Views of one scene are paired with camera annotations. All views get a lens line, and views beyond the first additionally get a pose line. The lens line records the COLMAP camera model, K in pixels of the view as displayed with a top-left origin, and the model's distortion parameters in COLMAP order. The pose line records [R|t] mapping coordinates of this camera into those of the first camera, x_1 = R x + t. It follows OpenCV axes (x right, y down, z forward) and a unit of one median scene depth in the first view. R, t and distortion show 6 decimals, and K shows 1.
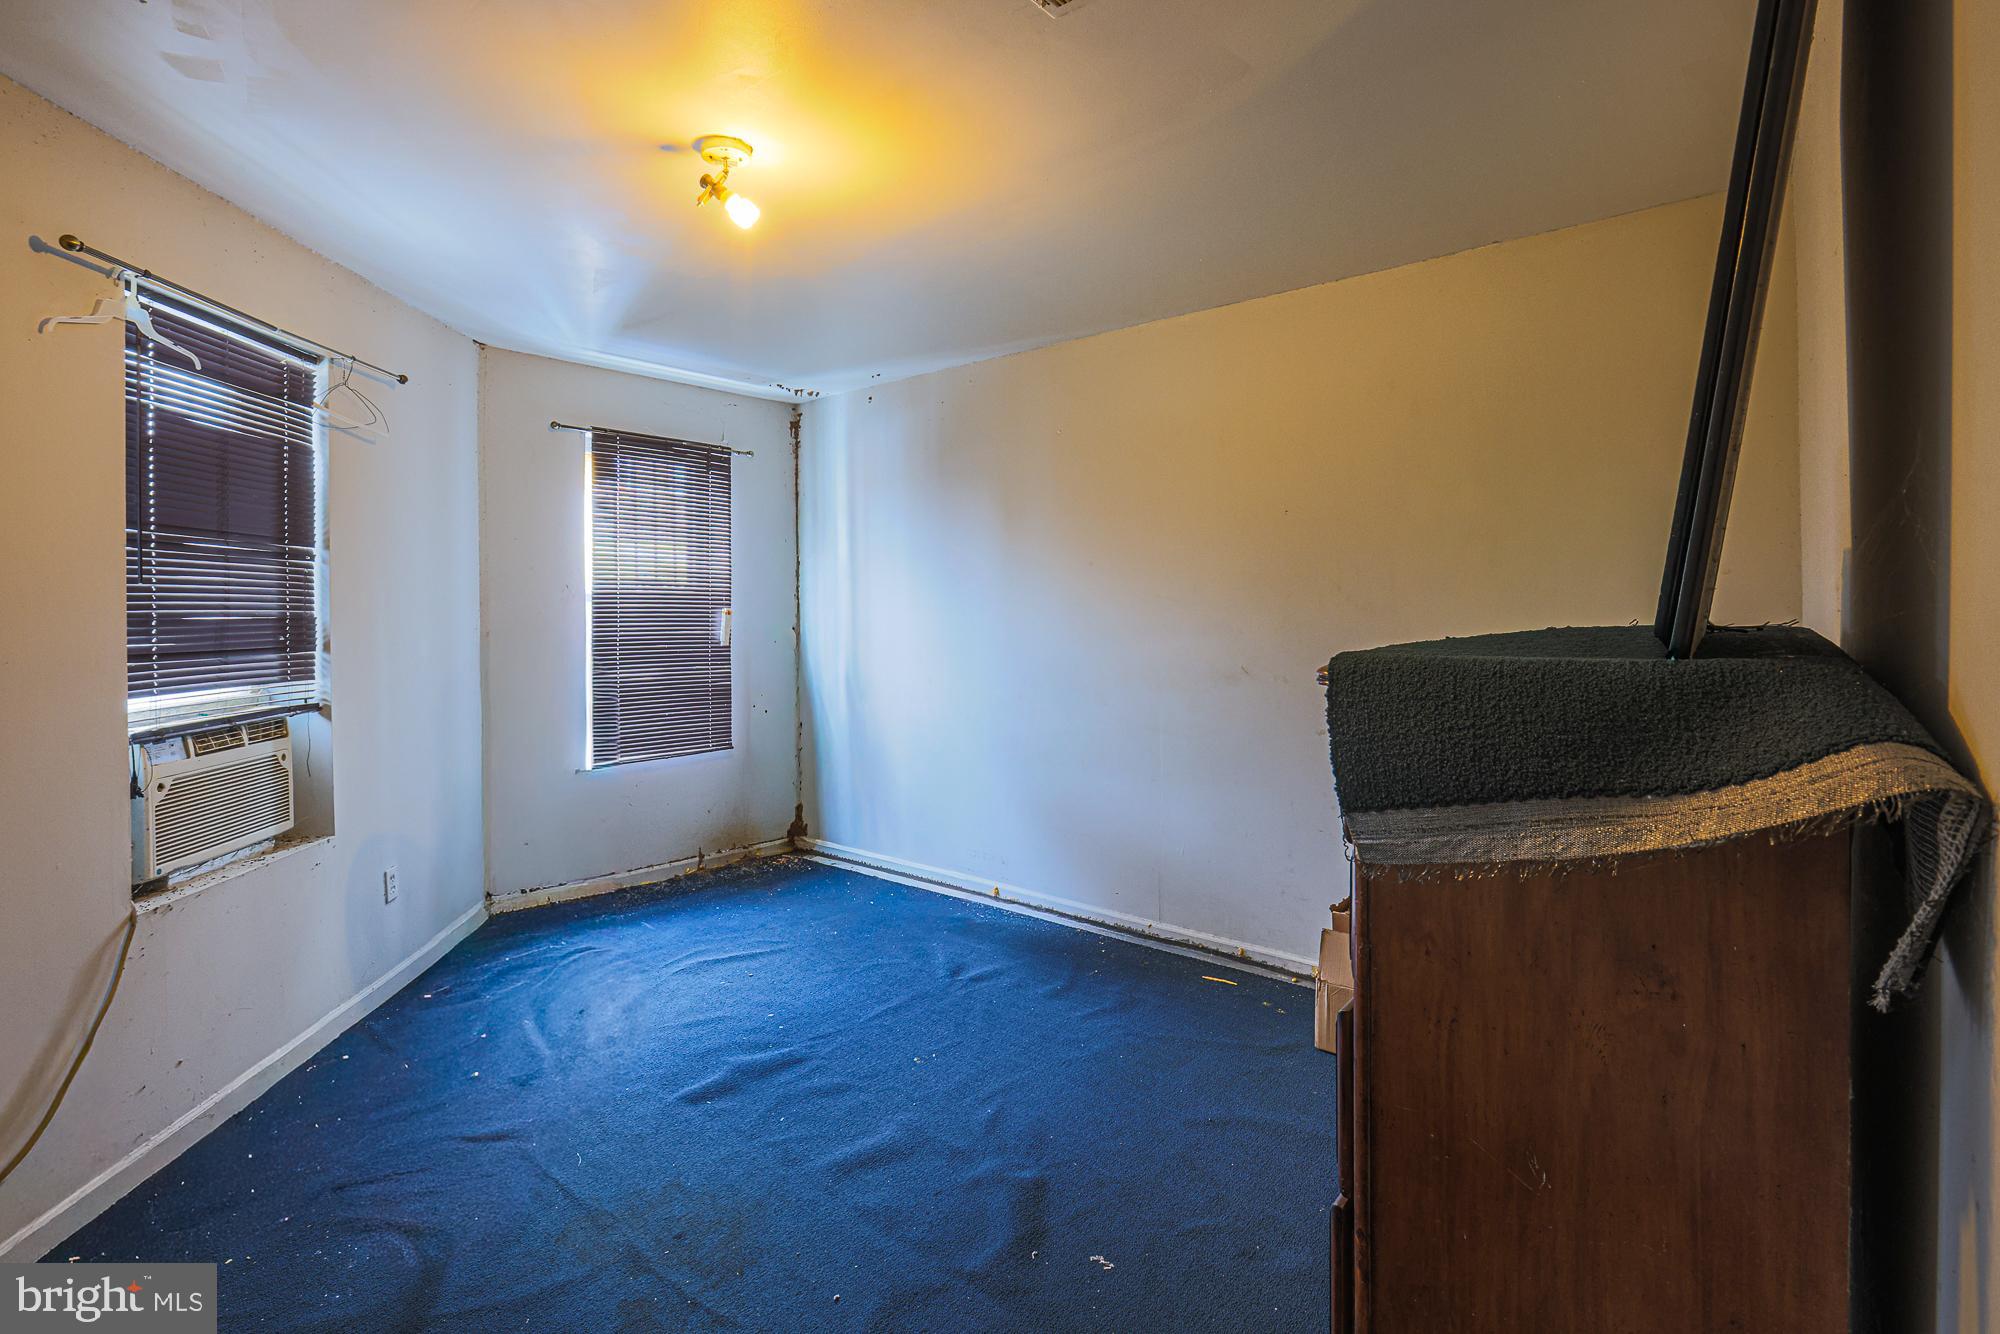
lens RADIAL K [[953.1, 0, 1003.6], [0, 953.1, 594.3], [0, 0, 1]] dist [0.001744, 0.000271]
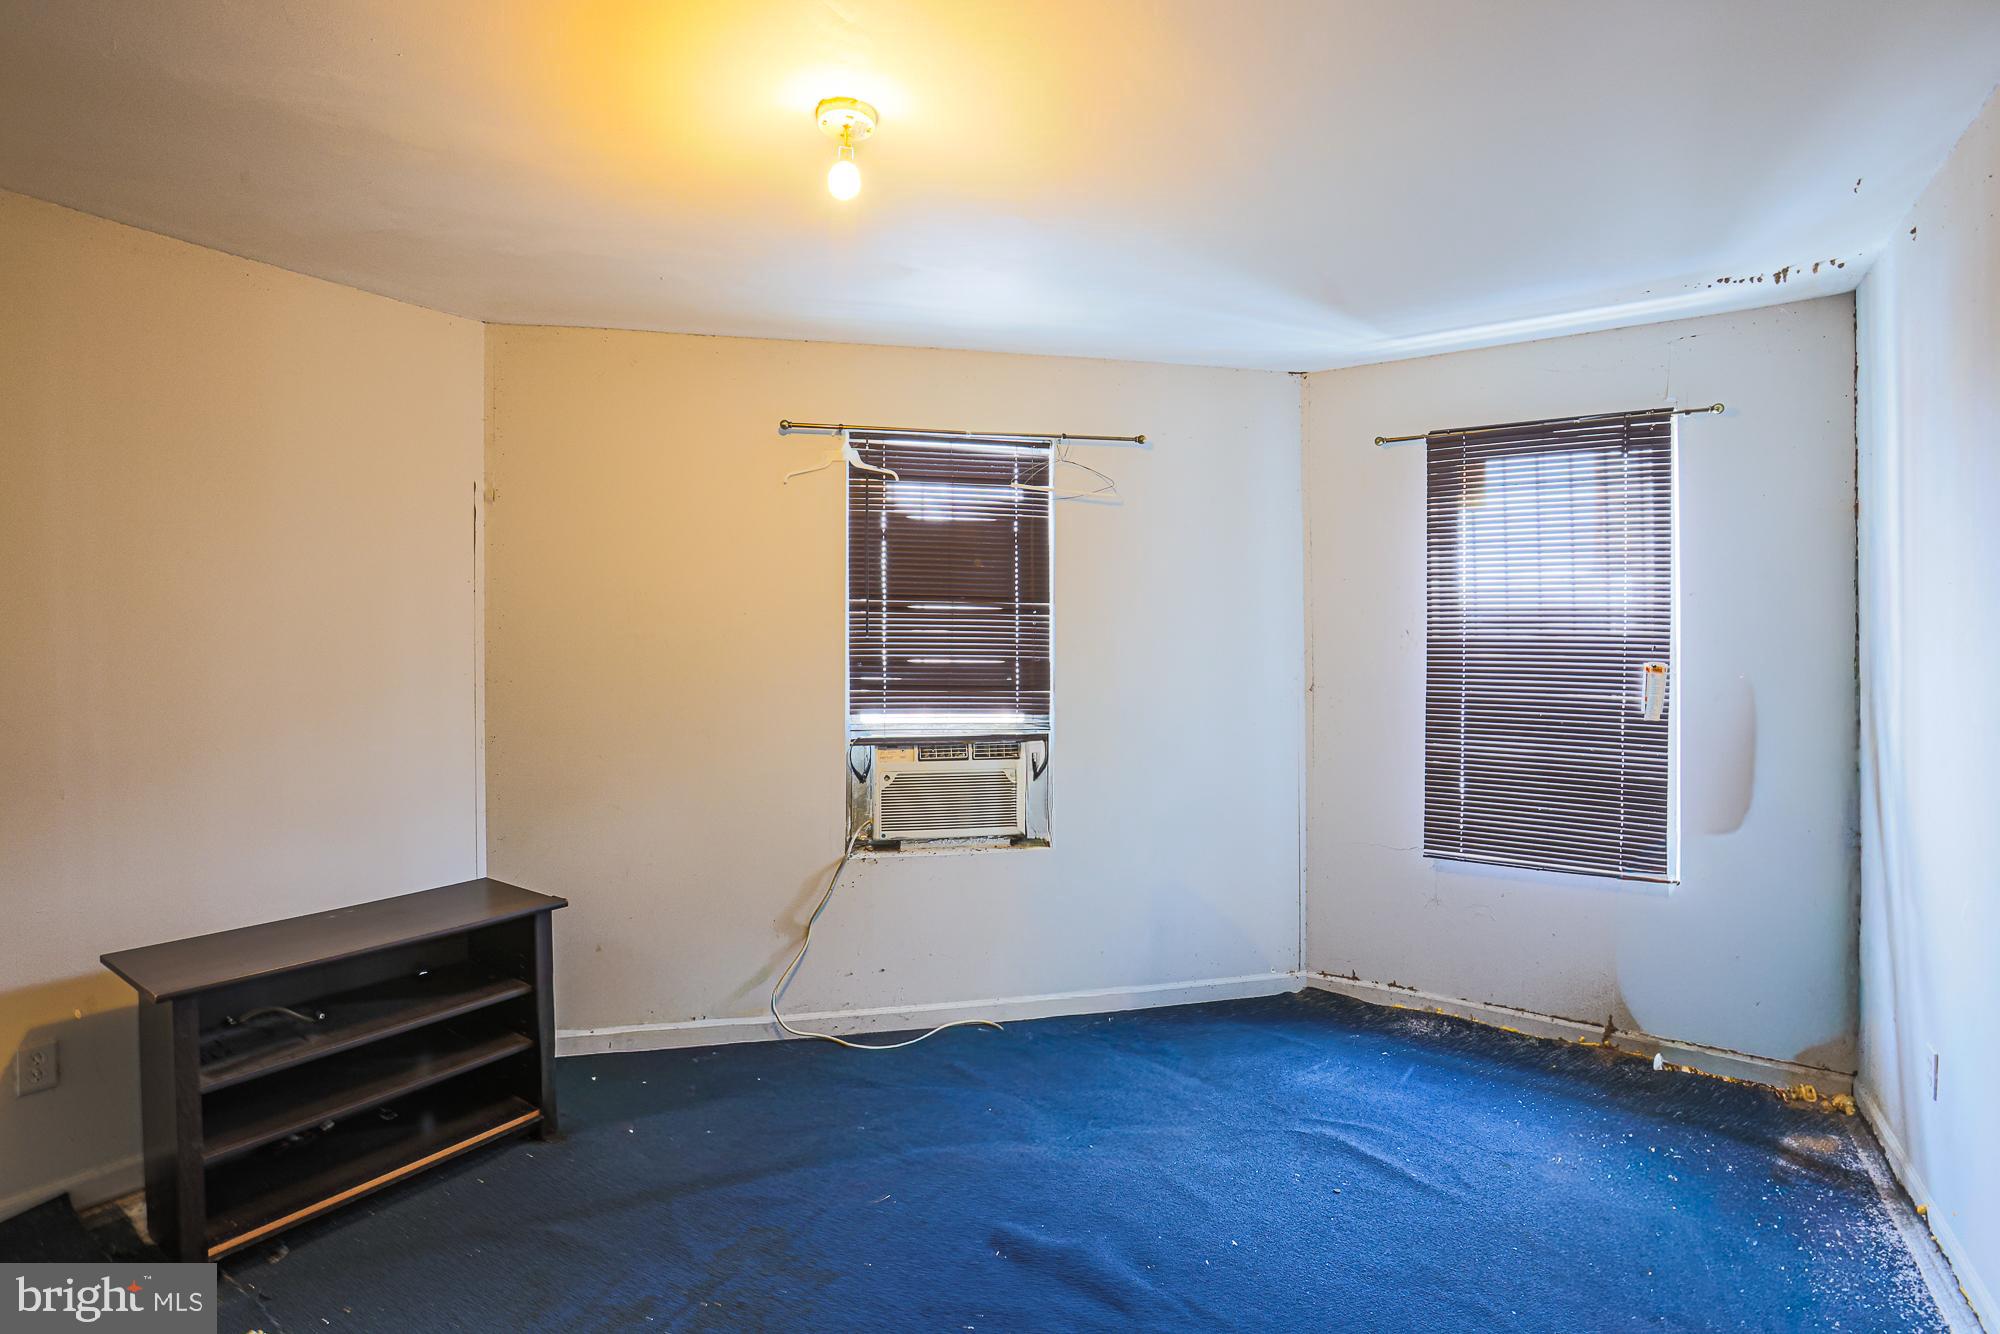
lens RADIAL K [[927.6, 0, 1000.8], [0, 927.6, 654.7], [0, 0, 1]] dist [-0.035242, 0.010108]
pose [[0.137087, 0.014464, -0.990453, 0.415769], [0.004913, 0.999871, 0.015282, -0.002988], [0.990547, -0.006961, 0.136998, 0.783656]]
